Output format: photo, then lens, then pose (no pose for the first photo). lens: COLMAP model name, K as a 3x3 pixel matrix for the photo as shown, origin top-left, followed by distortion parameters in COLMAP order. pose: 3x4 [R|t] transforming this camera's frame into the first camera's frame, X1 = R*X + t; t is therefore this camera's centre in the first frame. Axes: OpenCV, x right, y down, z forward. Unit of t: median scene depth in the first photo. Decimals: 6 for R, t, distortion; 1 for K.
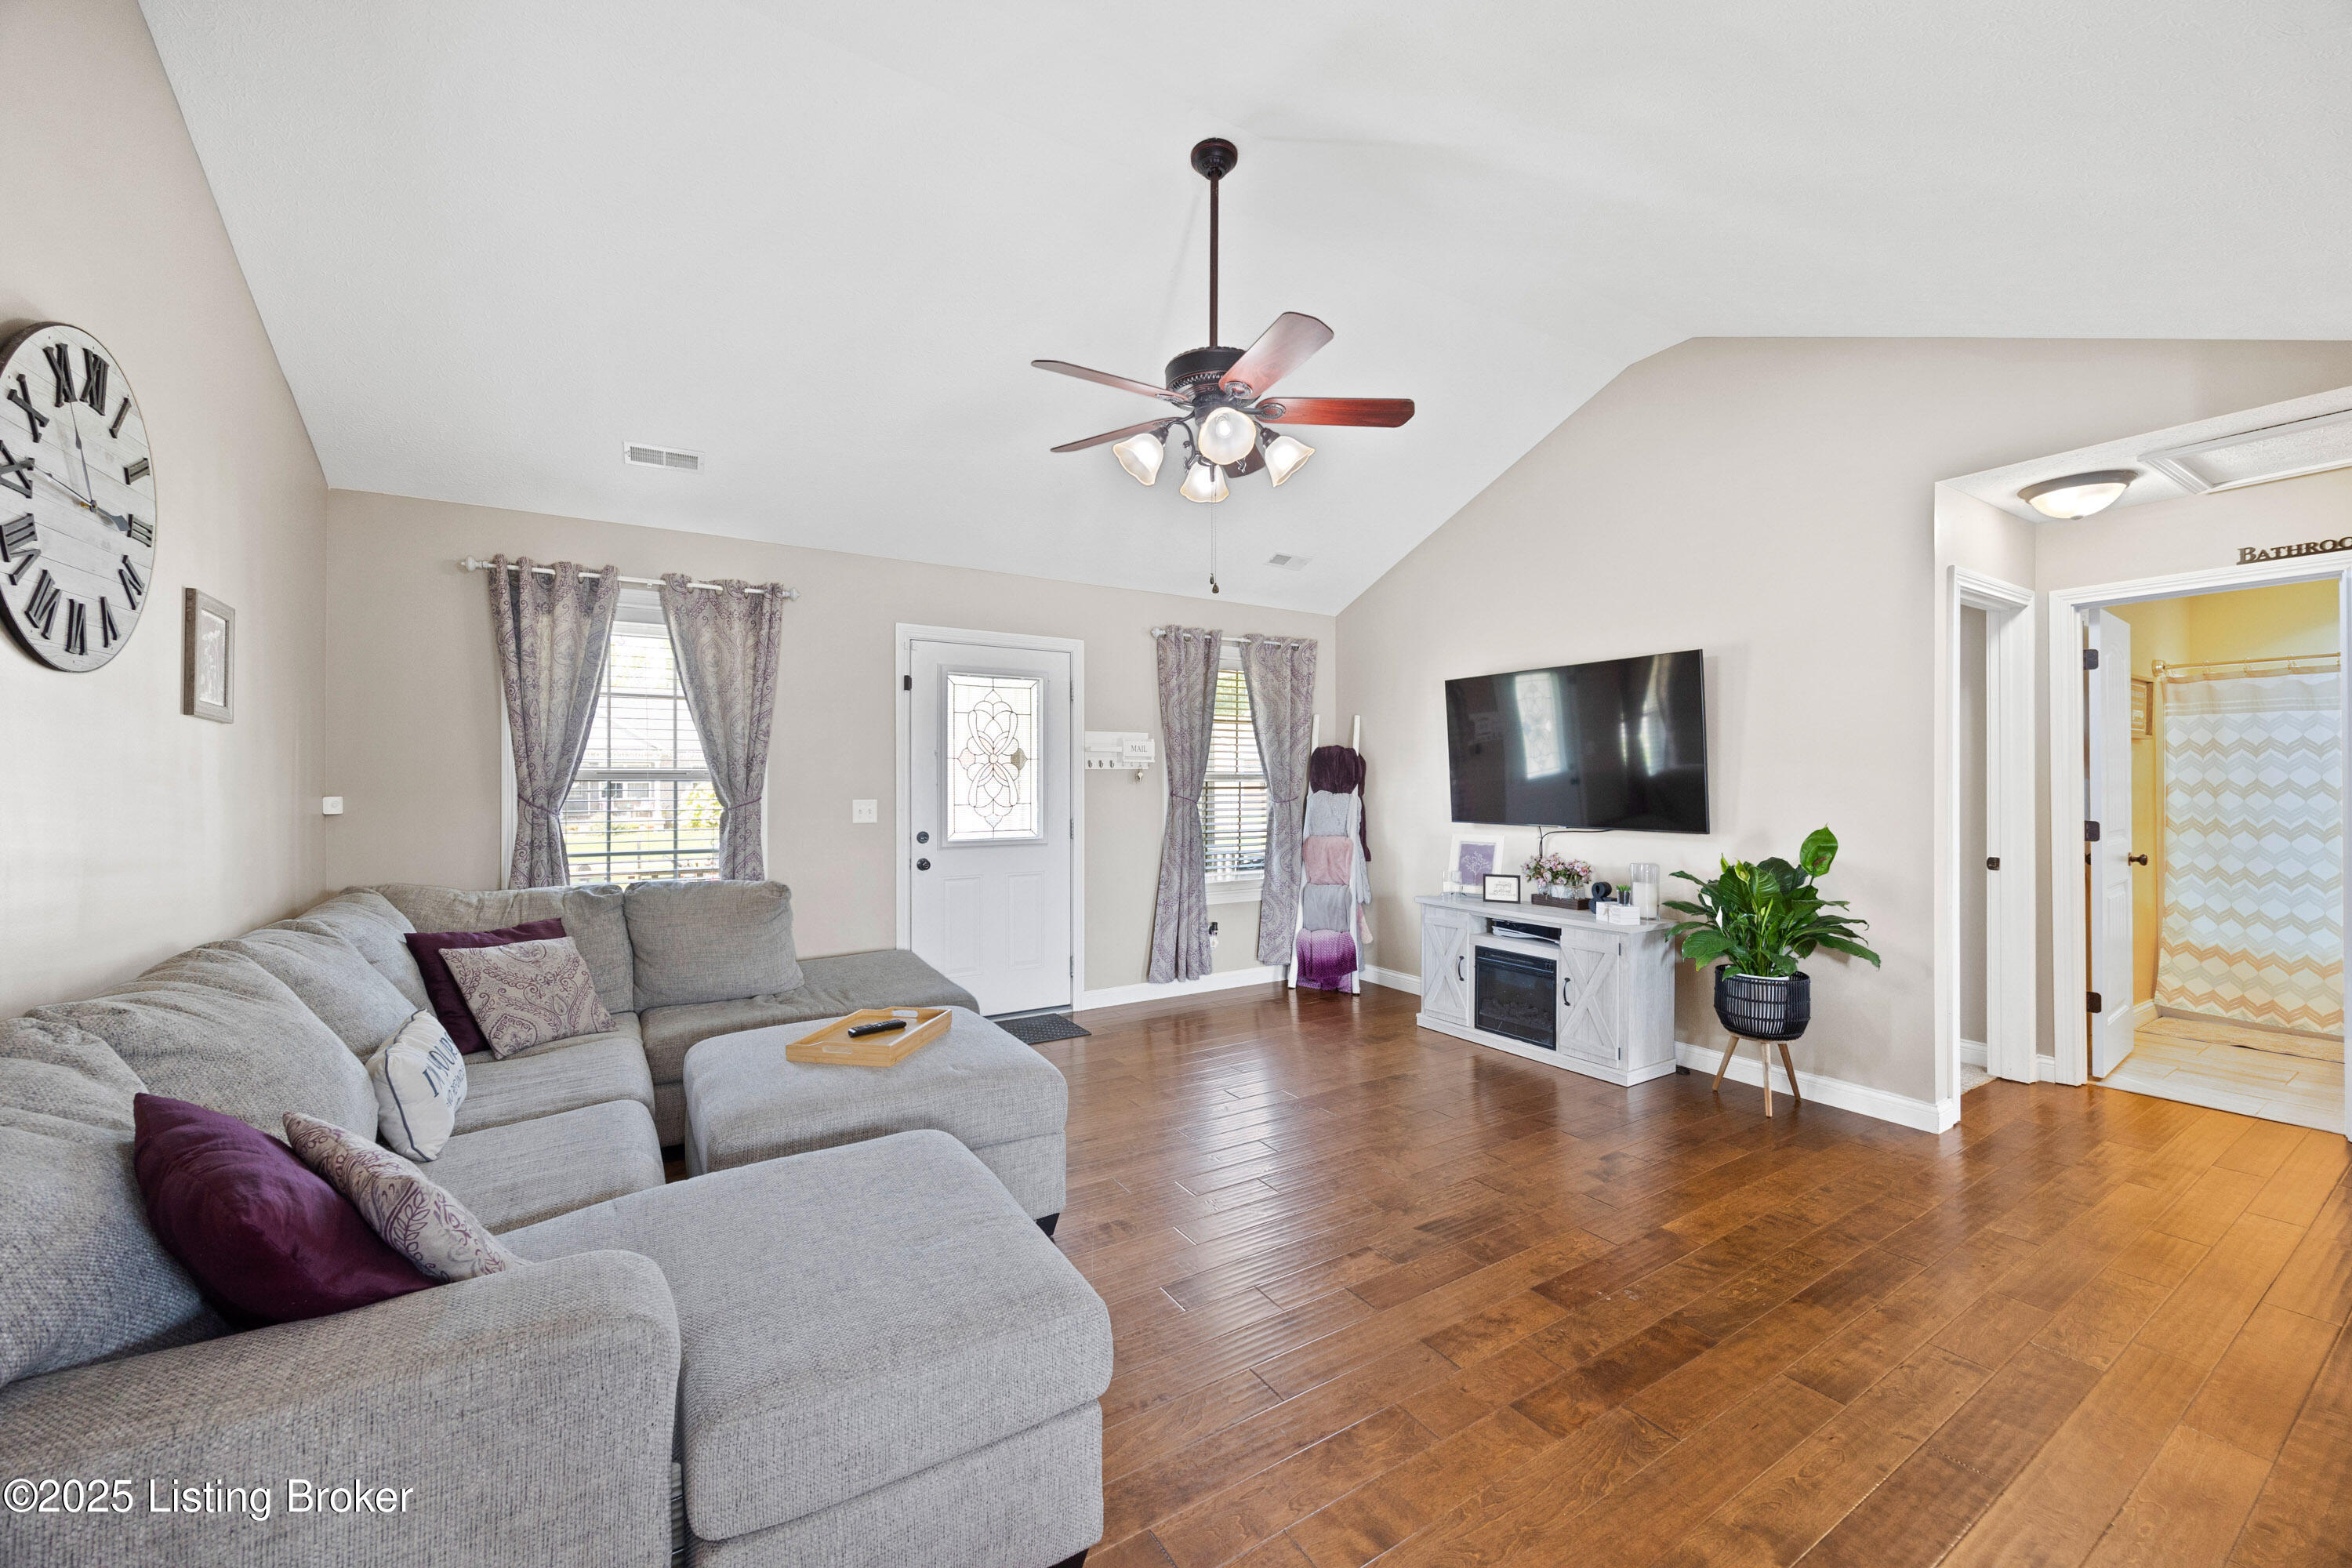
lens RADIAL K [[895.8, 0, 1176.0], [0, 895.8, 784.0], [0, 0, 1]] dist [-0.000954, -0.000037]
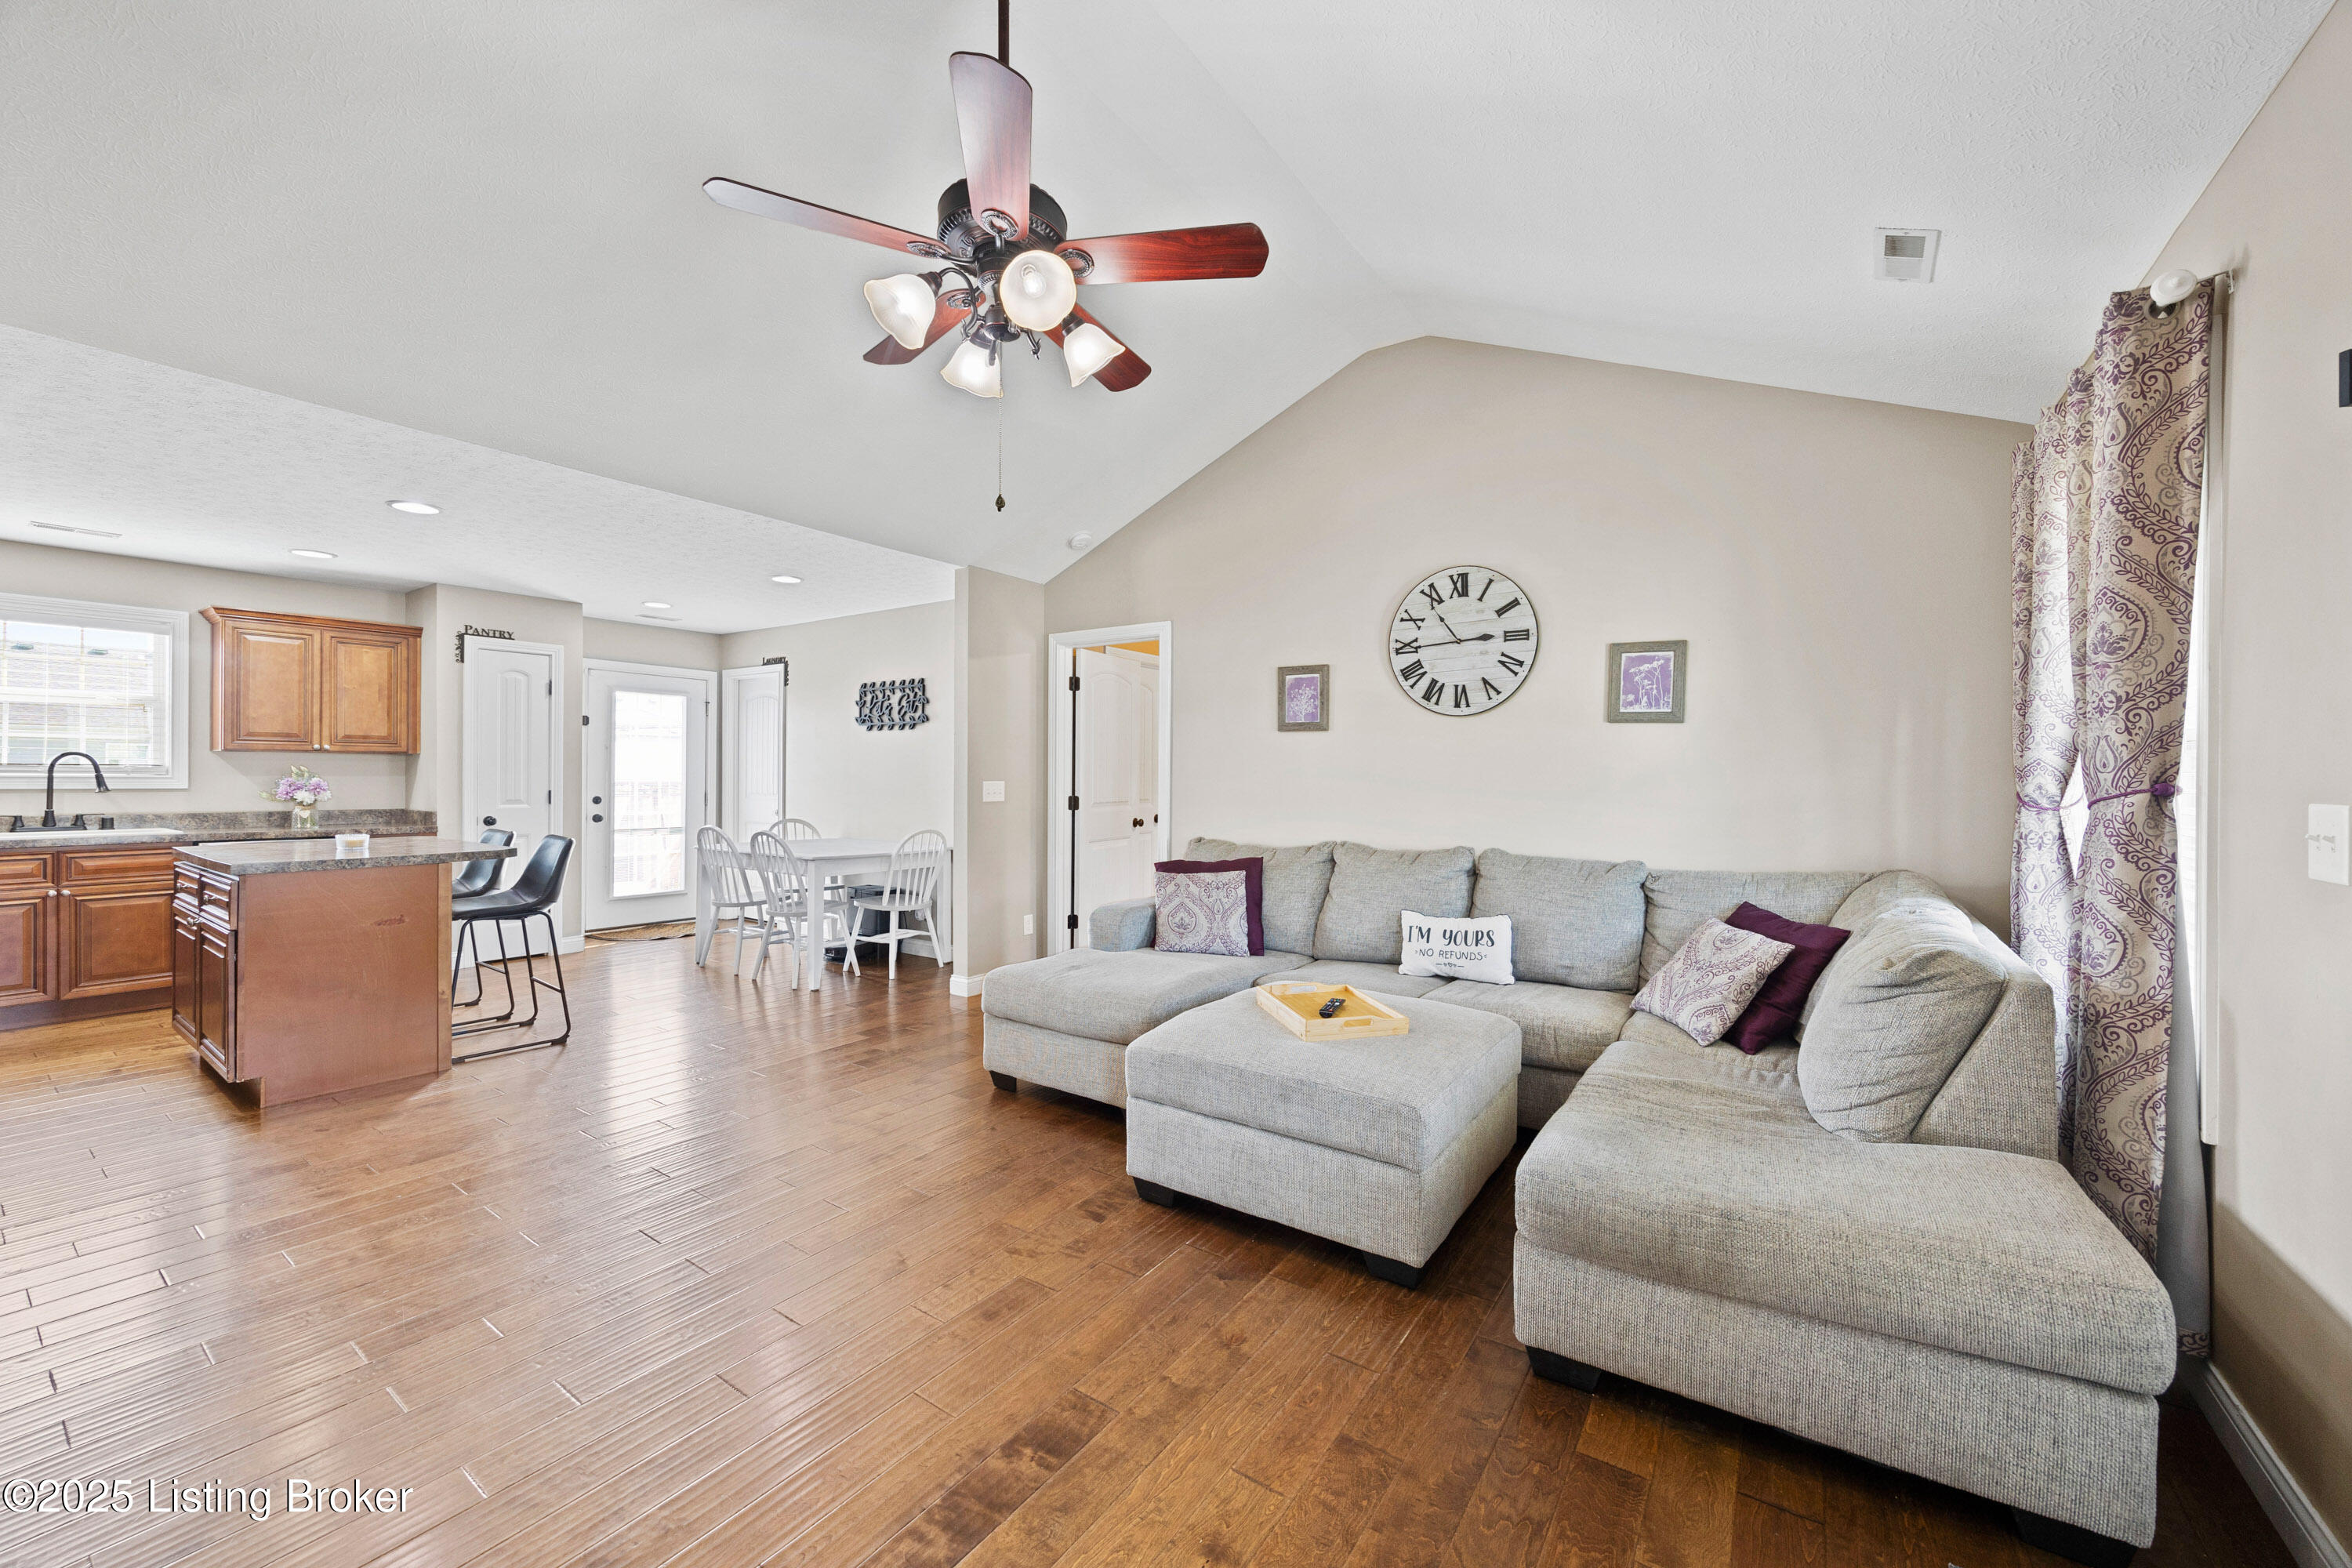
lens RADIAL K [[904.6, 0, 1177.0], [0, 904.6, 764.0], [0, 0, 1]] dist [0.001268, 0.000106]
pose [[-0.917710, -0.008023, -0.397171, 0.268006], [-0.004590, 0.999943, -0.009592, 0.018154], [0.397225, -0.006979, -0.917695, 2.208306]]
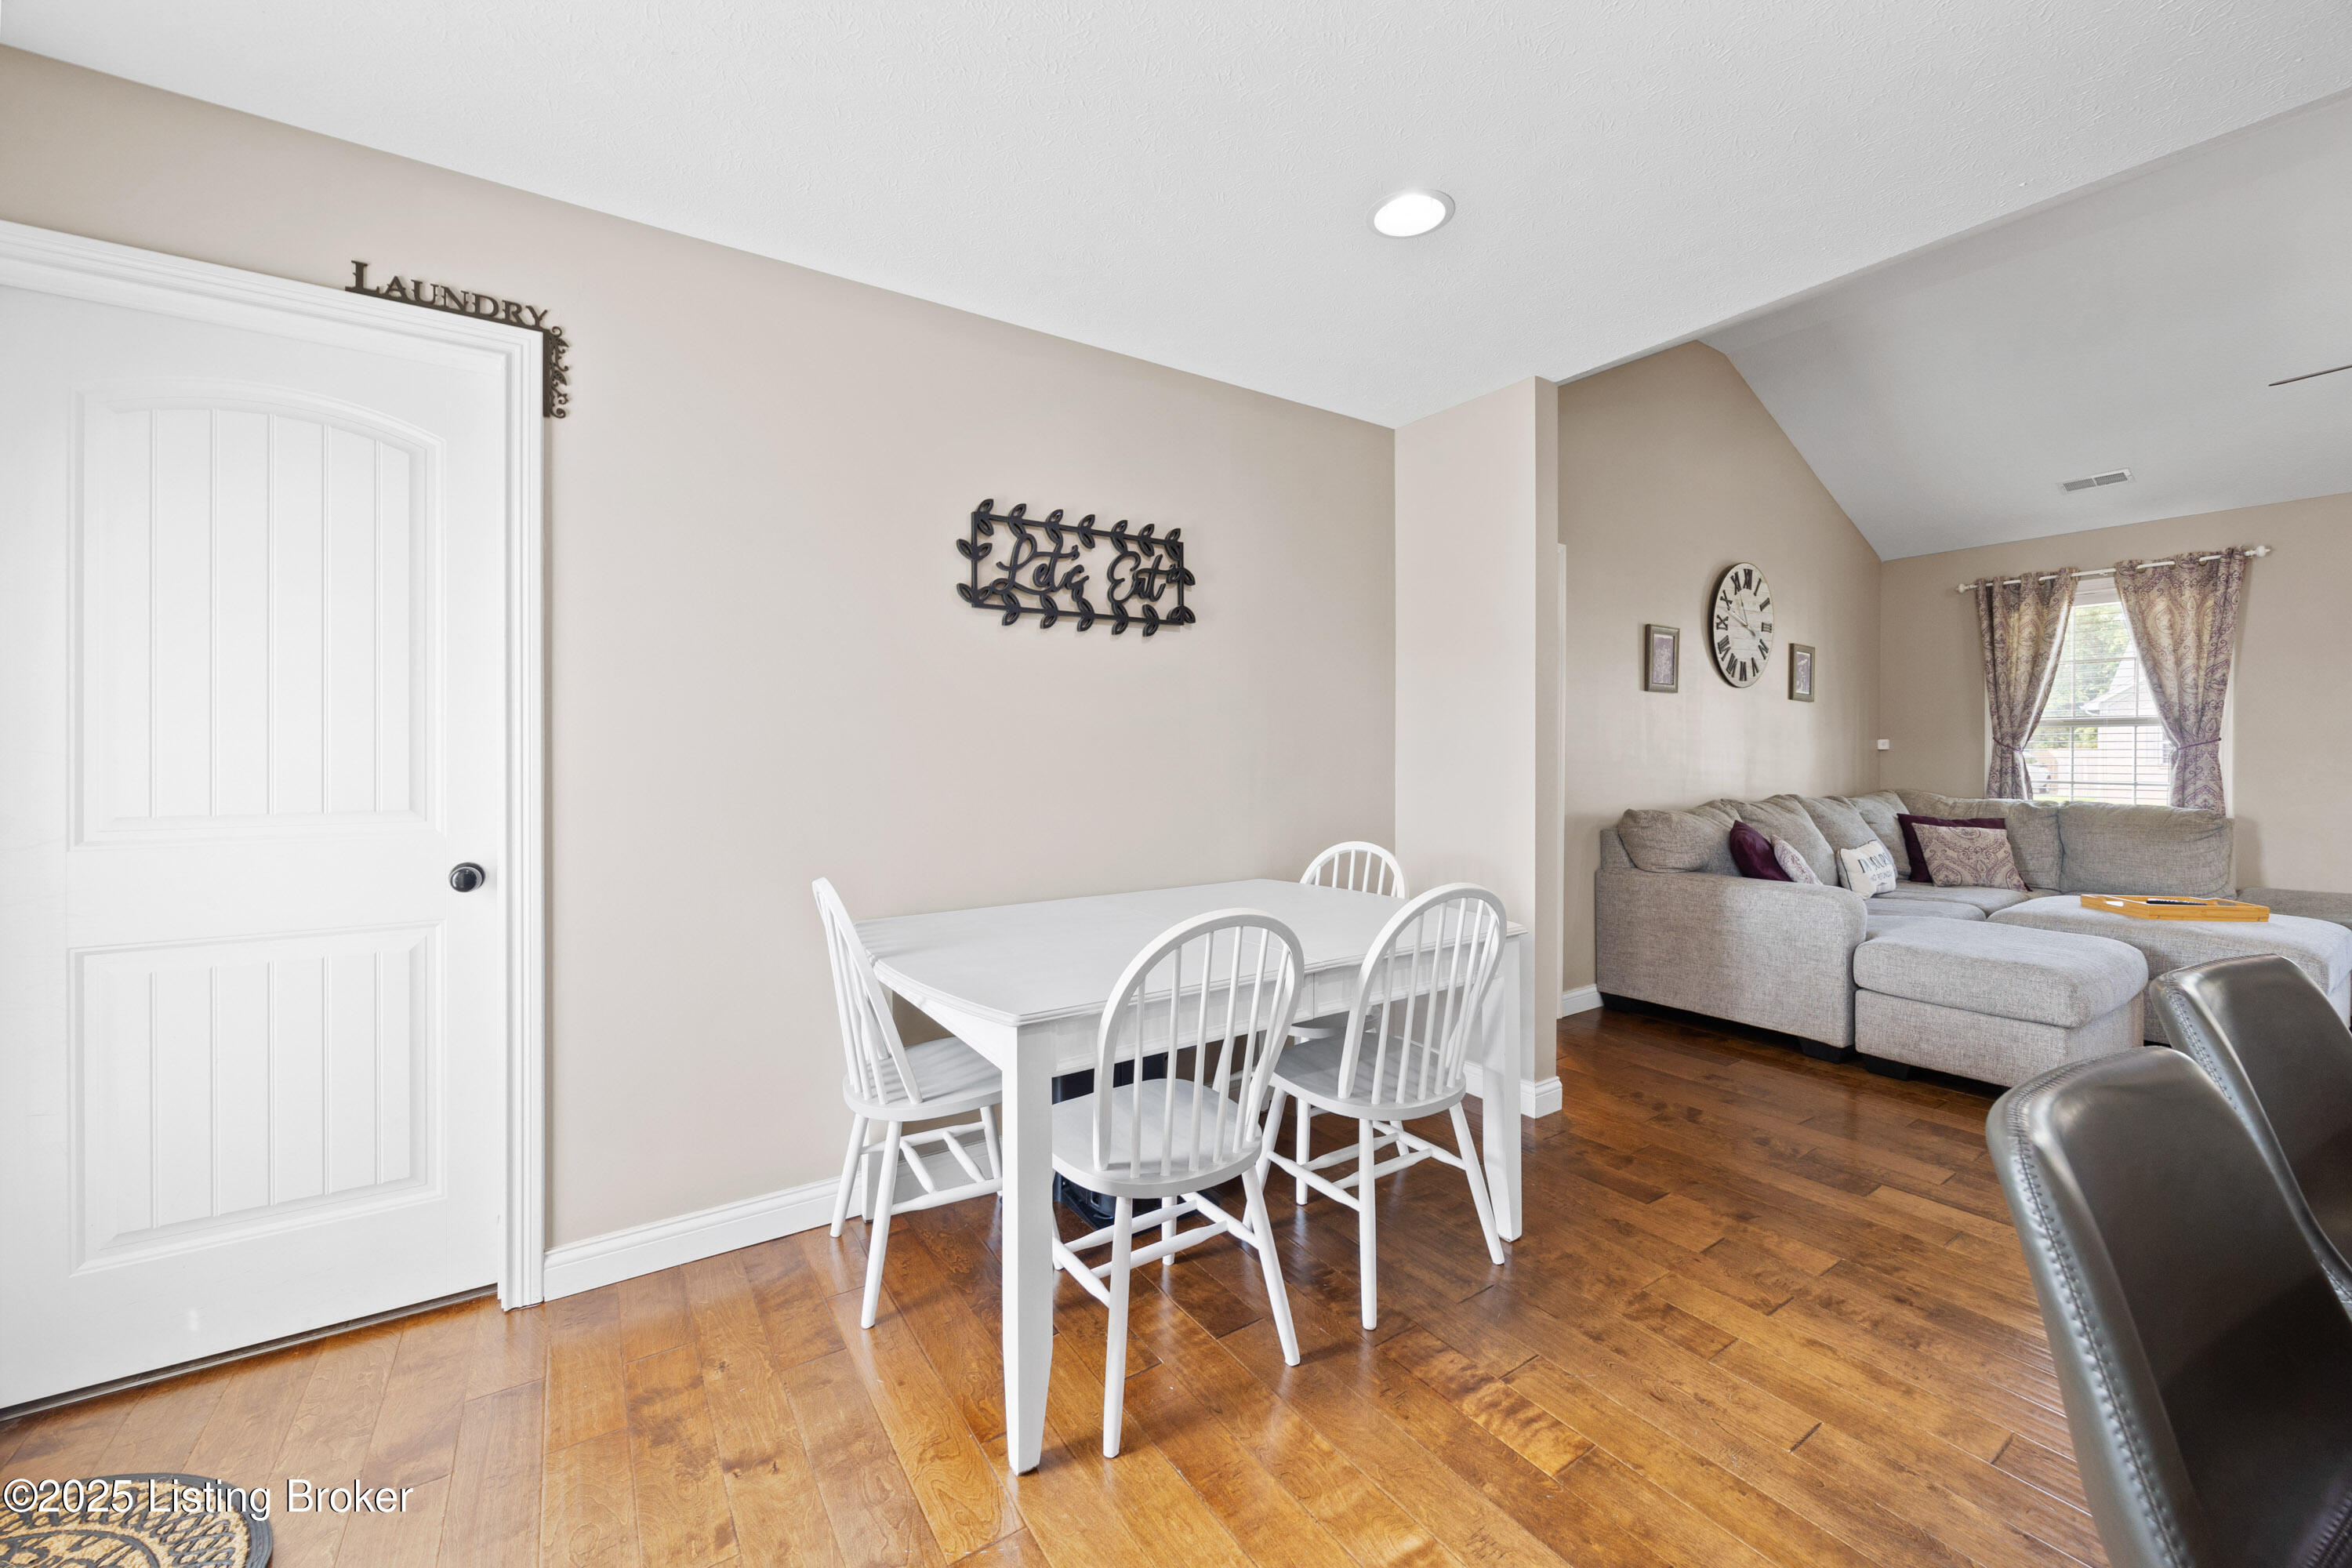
lens RADIAL K [[910.2, 0, 1177.4], [0, 910.2, 749.0], [0, 0, 1]] dist [0.000692, -0.000001]
pose [[0.031312, 0.002363, -0.999507, 1.169405], [0.001009, 0.999997, 0.002396, 0.042324], [0.999509, -0.001084, 0.031310, -0.636507]]
